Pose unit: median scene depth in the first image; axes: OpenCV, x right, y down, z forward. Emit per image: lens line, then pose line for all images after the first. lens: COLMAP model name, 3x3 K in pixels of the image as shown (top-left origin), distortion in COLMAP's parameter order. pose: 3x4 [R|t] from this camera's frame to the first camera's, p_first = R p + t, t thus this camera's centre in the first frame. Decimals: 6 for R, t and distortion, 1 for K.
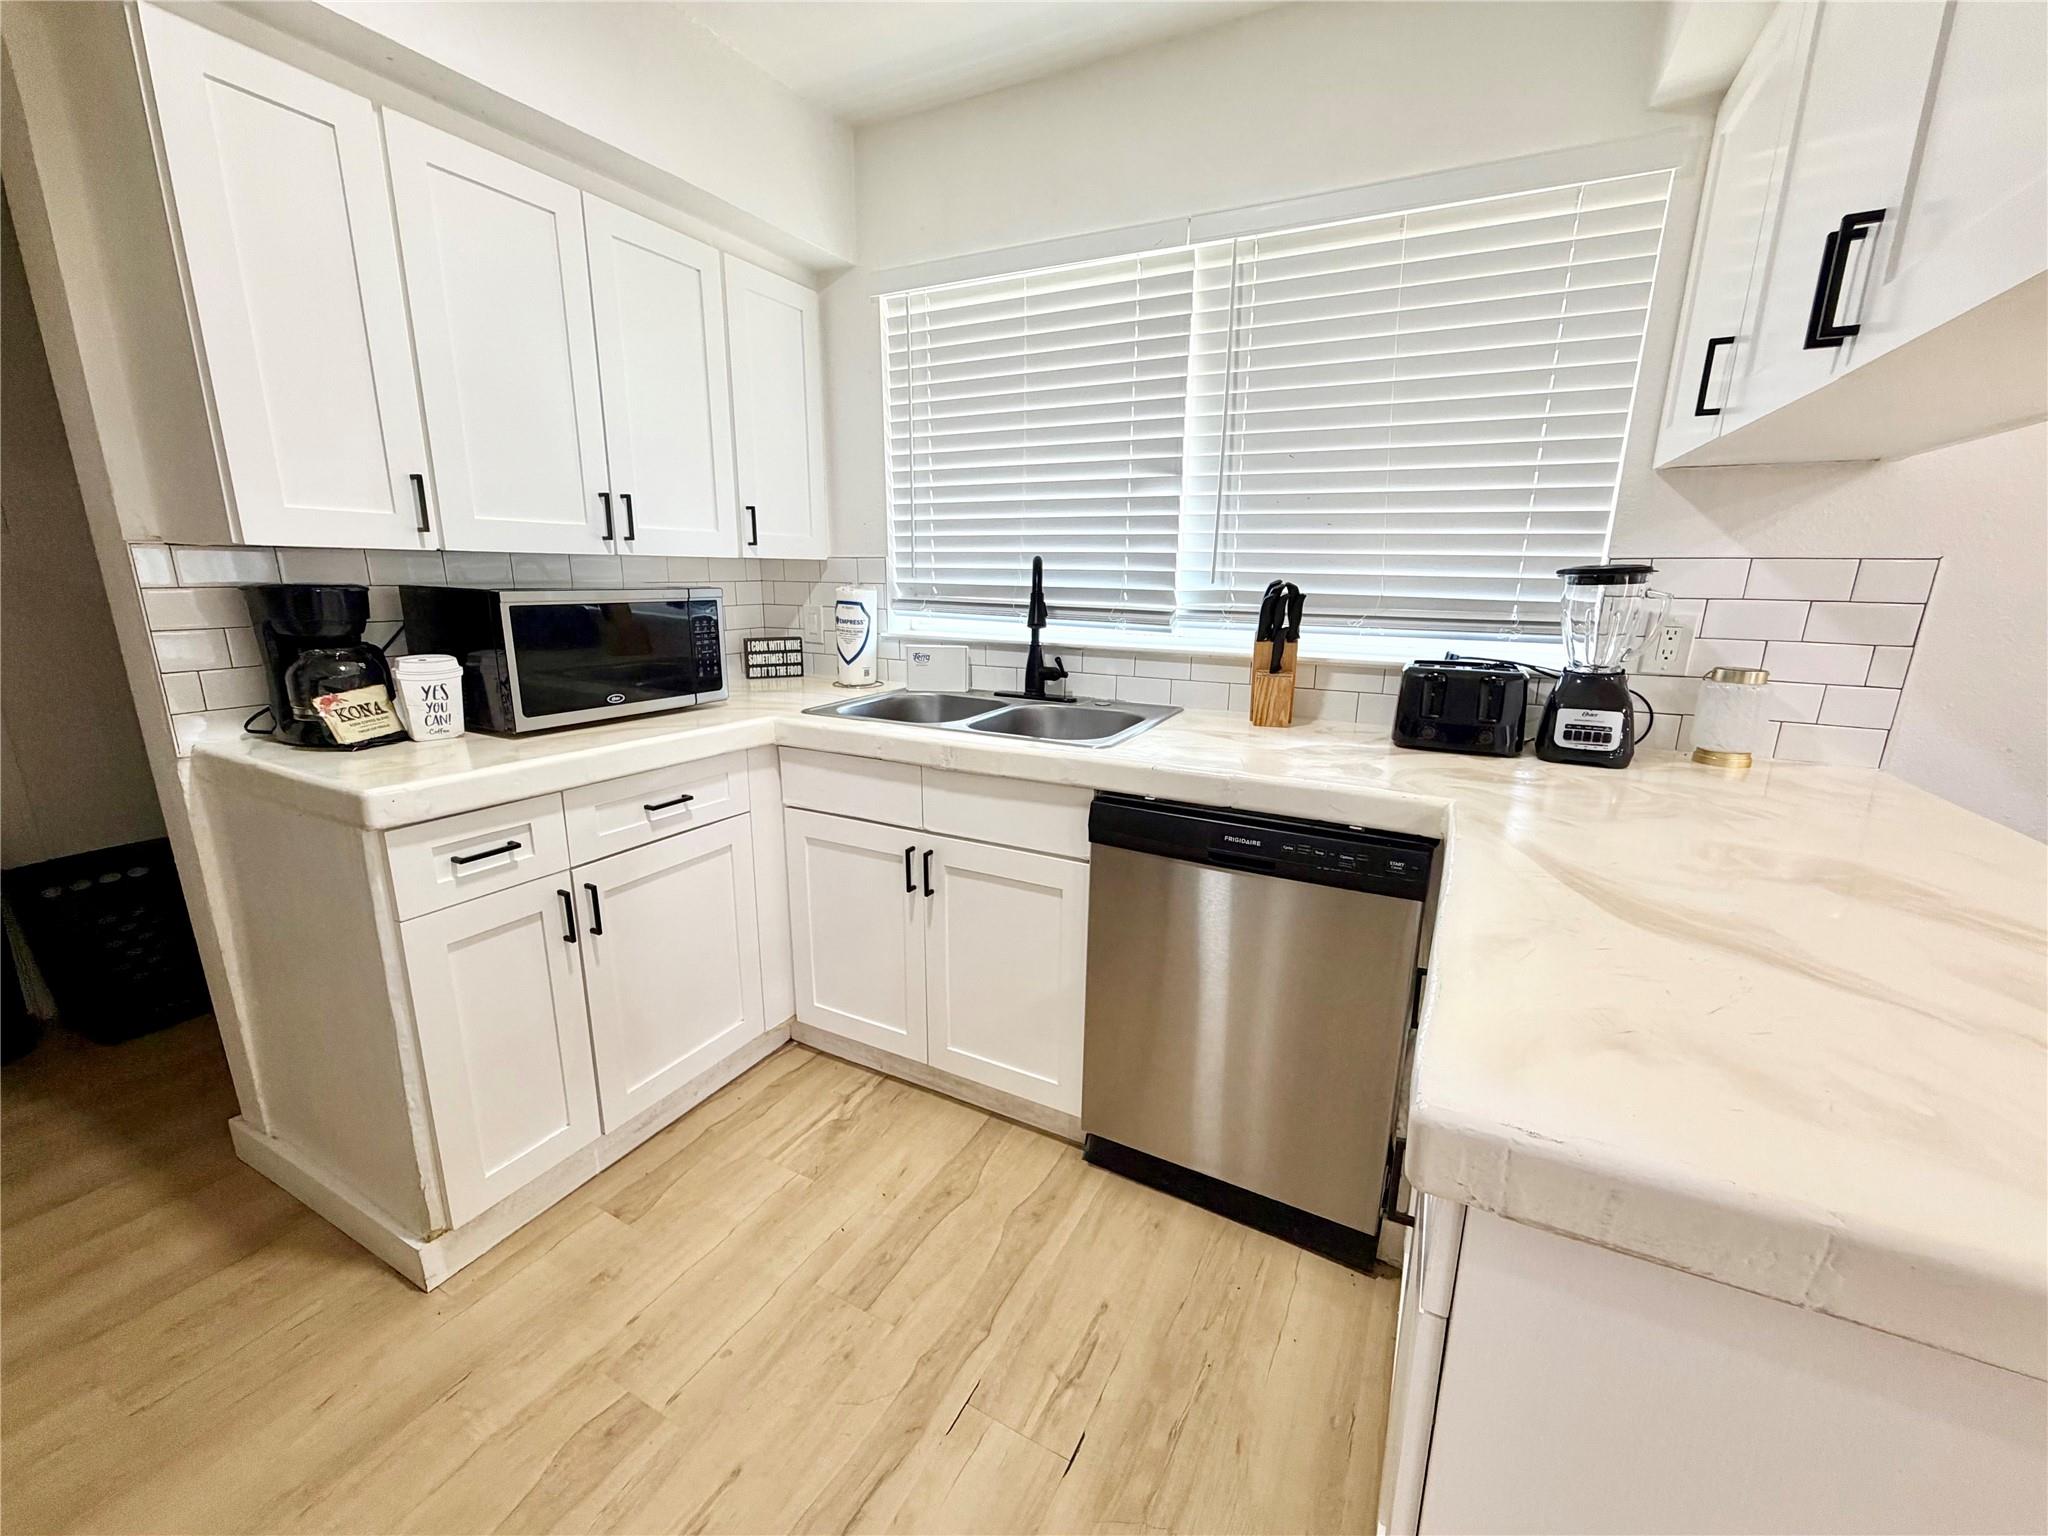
lens RADIAL K [[820.5, 0, 1019.0], [0, 820.5, 774.1], [0, 0, 1]] dist [0.001104, -0.000046]
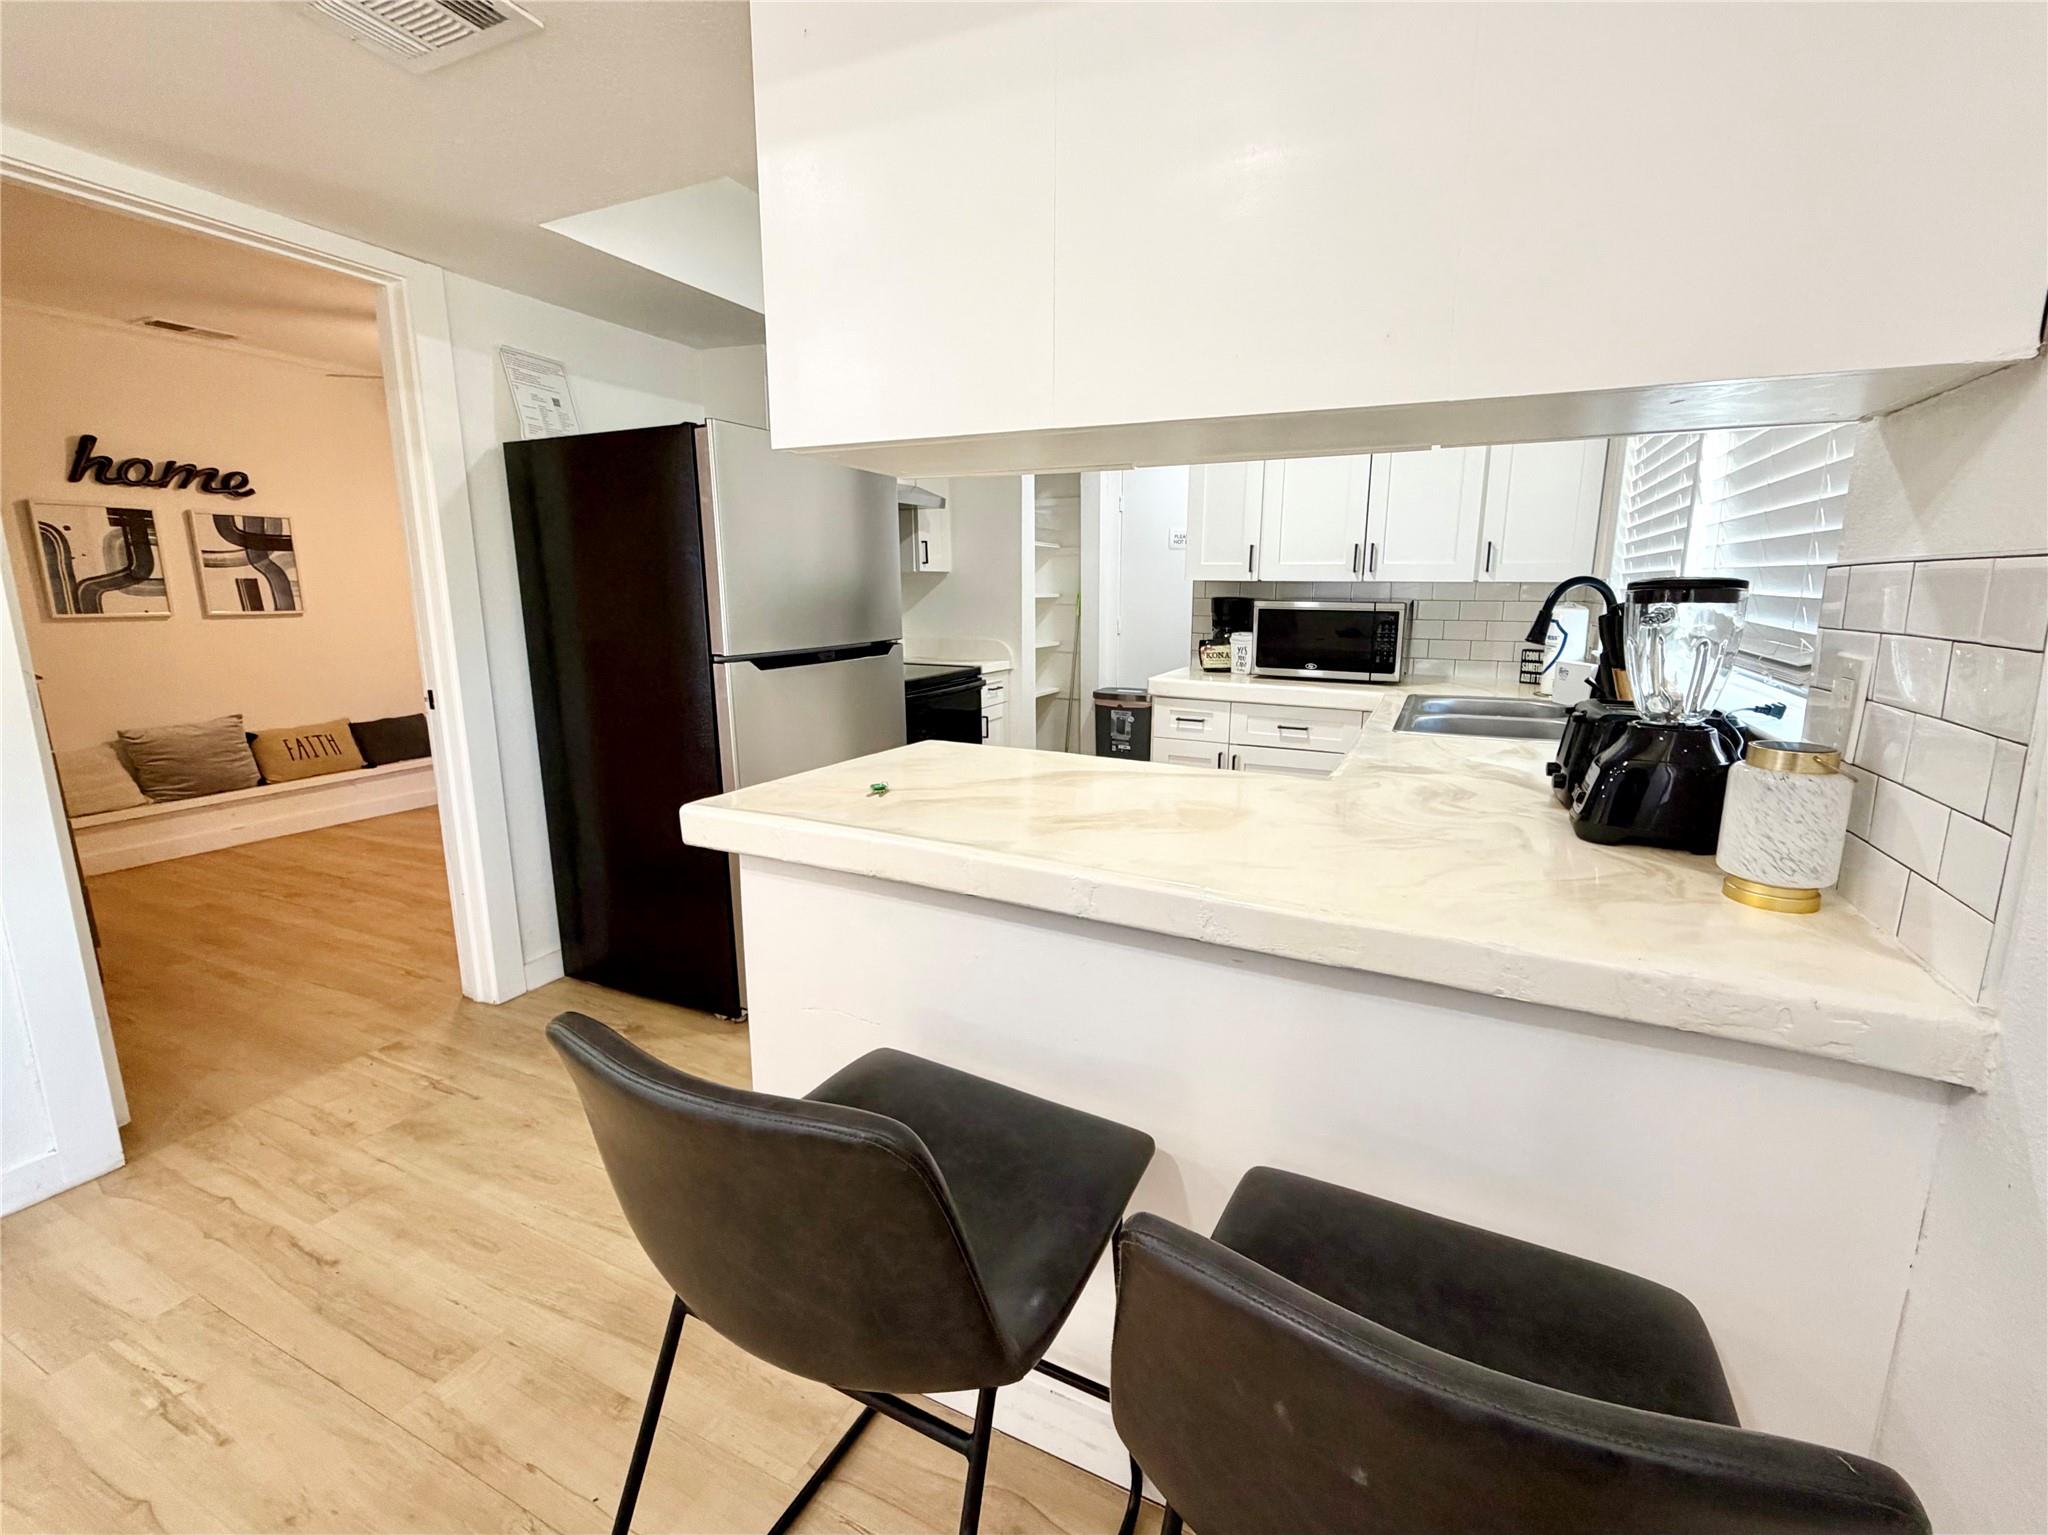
lens RADIAL K [[861.6, 0, 1059.0], [0, 861.6, 754.4], [0, 0, 1]] dist [0.000149, 0.000094]
pose [[0.067760, 0.183061, -0.980764, 1.247370], [-0.245509, 0.955855, 0.161450, -0.078015], [0.967023, 0.229846, 0.109712, 0.354274]]
